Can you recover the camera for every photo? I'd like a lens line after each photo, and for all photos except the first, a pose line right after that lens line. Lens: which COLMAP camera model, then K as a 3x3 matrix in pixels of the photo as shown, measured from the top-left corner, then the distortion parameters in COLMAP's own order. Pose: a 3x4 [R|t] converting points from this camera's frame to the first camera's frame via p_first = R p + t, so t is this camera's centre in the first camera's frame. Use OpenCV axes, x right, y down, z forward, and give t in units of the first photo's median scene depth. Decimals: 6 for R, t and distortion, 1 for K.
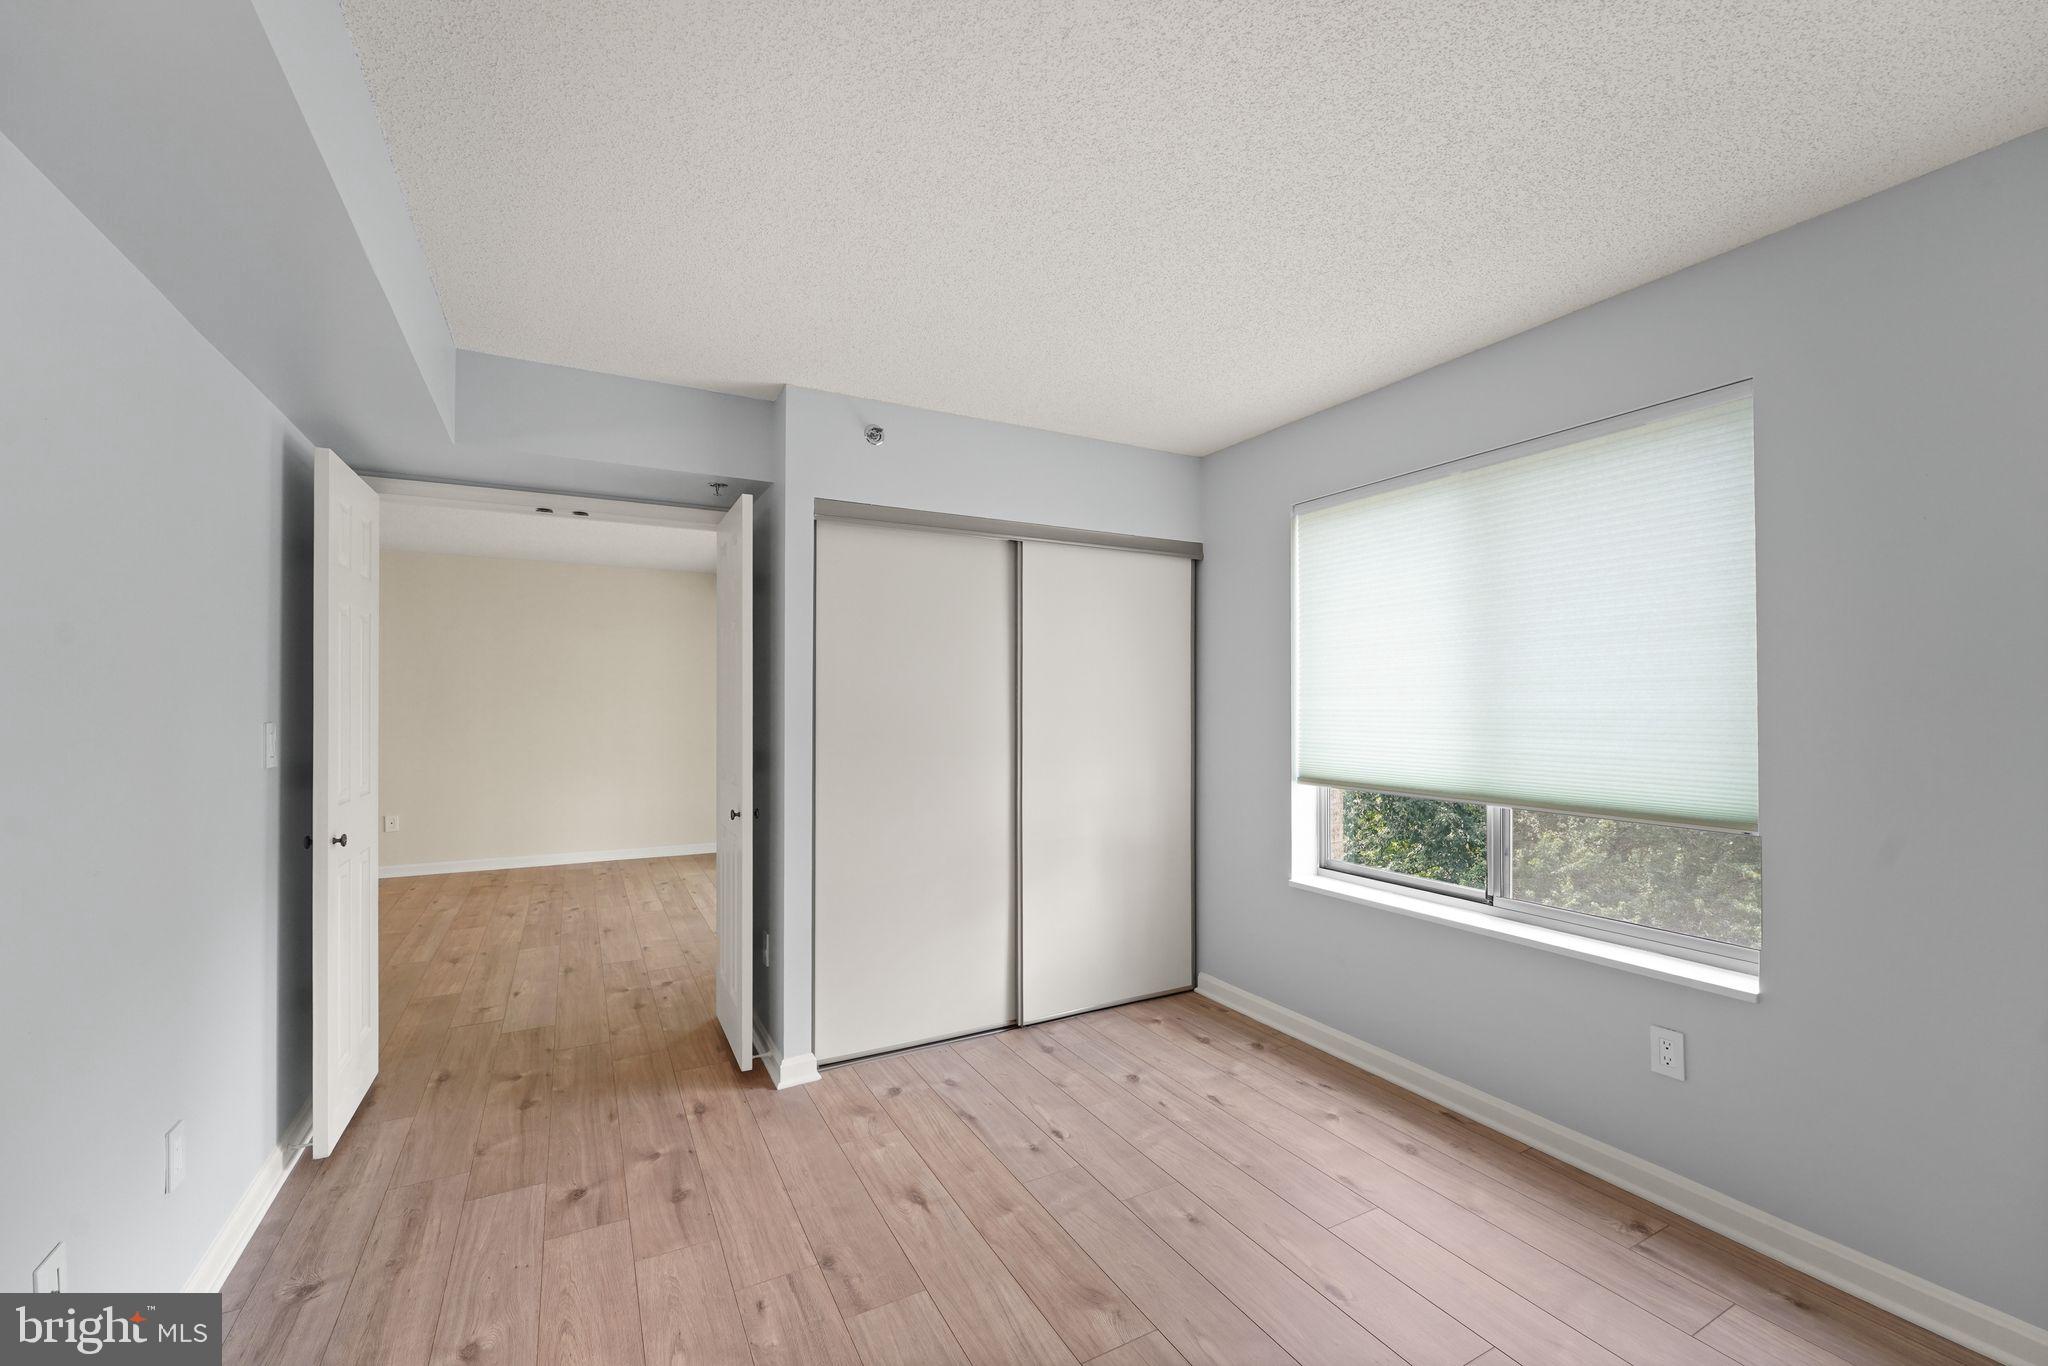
lens RADIAL K [[841.6, 0, 1012.3], [0, 841.6, 688.3], [0, 0, 1]] dist [-0.000079, -0.000273]
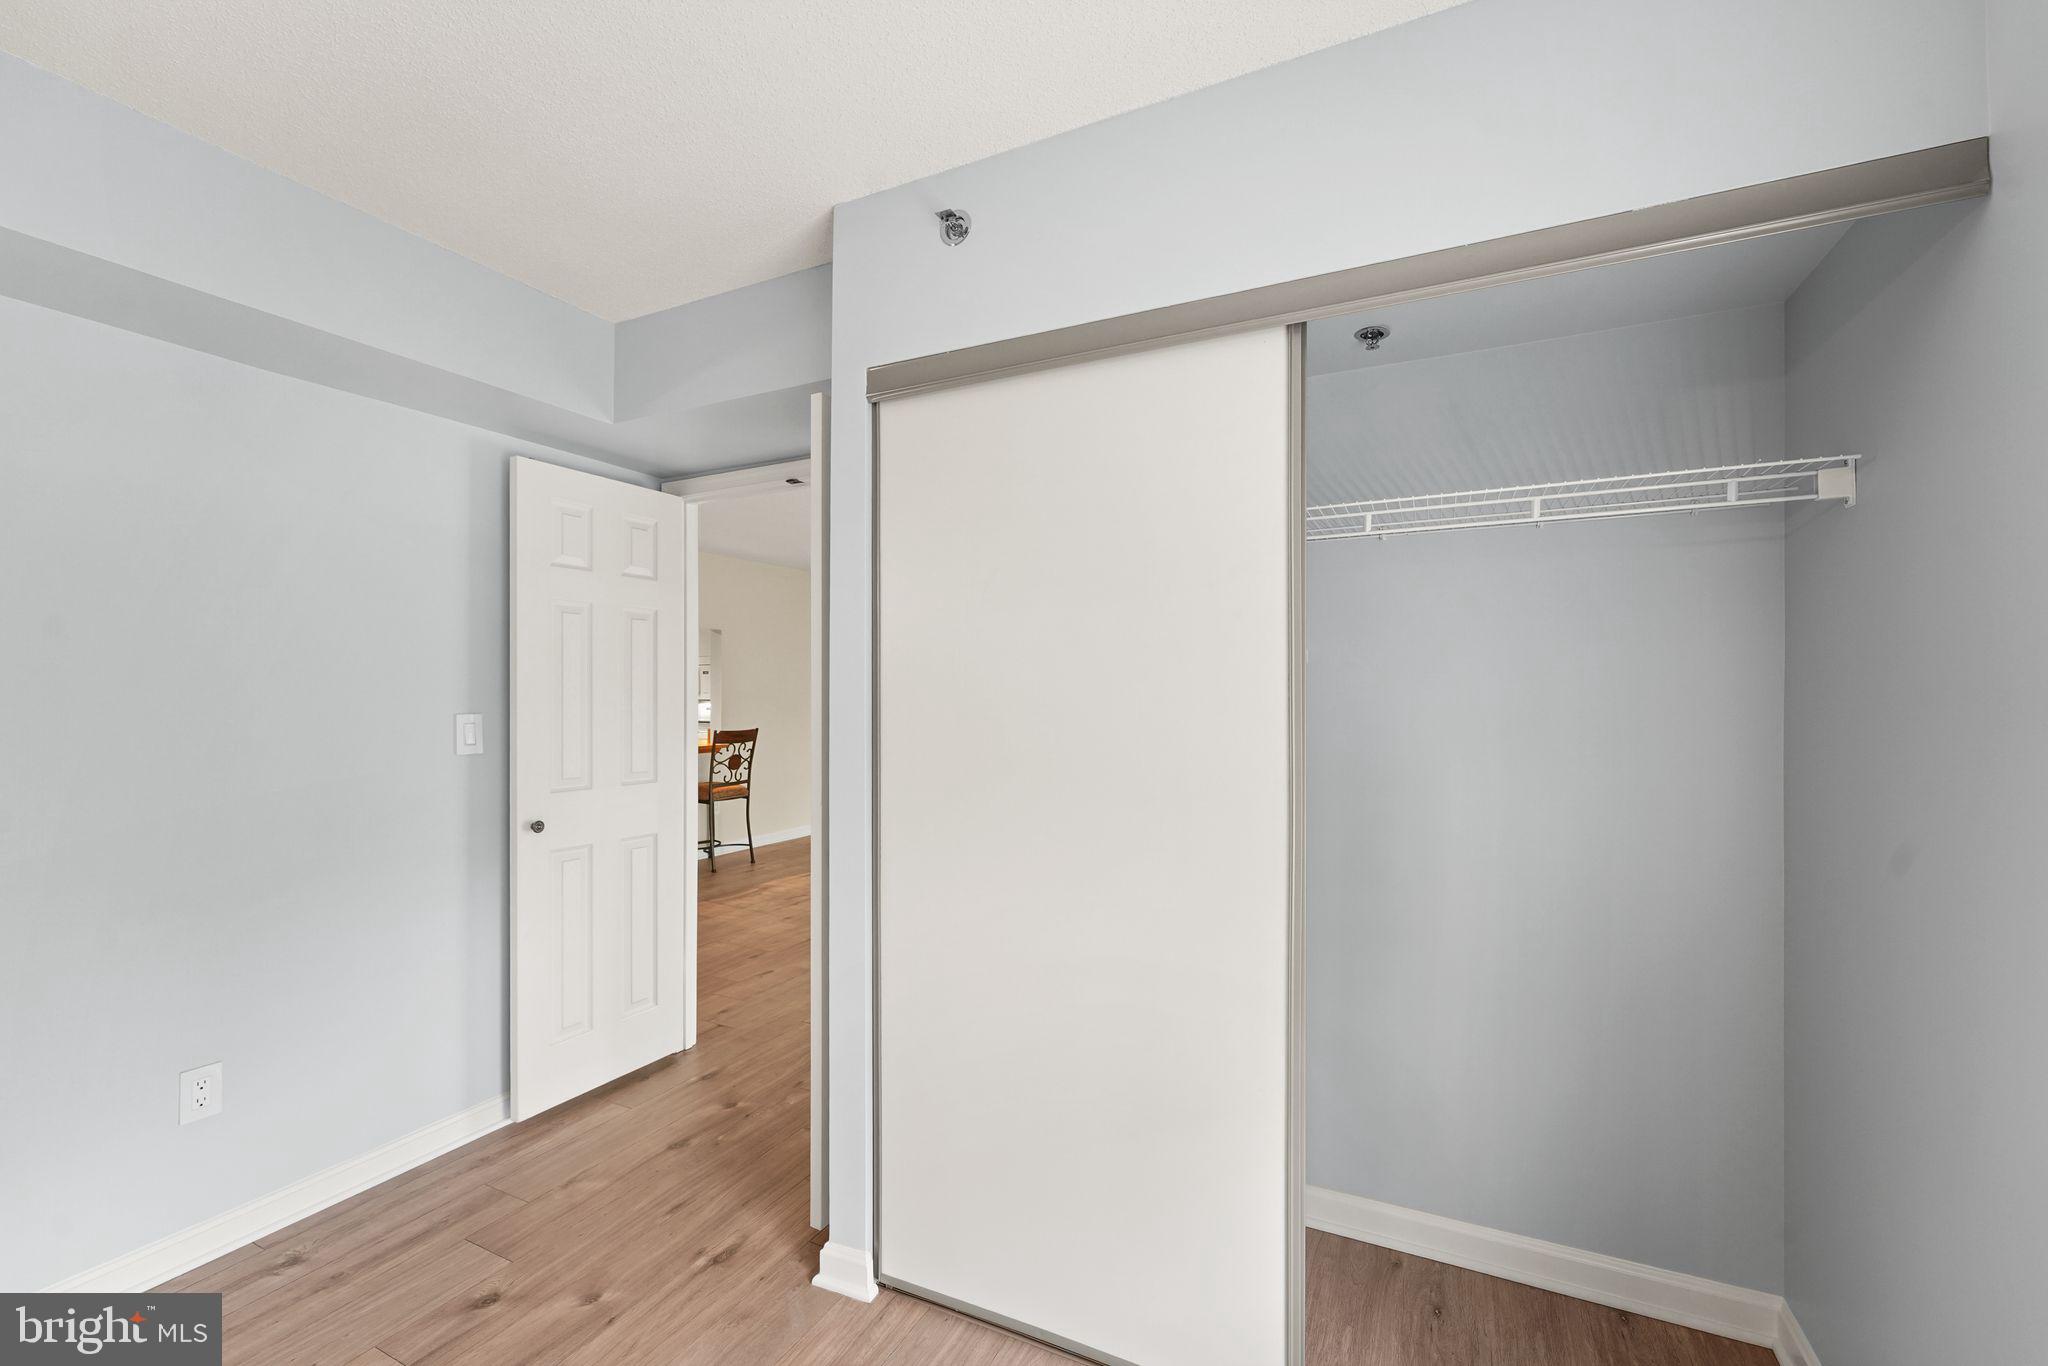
lens RADIAL K [[841.6, 0, 1017.9], [0, 841.6, 685.9], [0, 0, 1]] dist [-0.000079, -0.000273]
pose [[0.574014, -0.012061, -0.818757, 0.419415], [0.020157, 0.999797, -0.000596, 0.018331], [0.818597, -0.016162, 0.574141, 0.903086]]
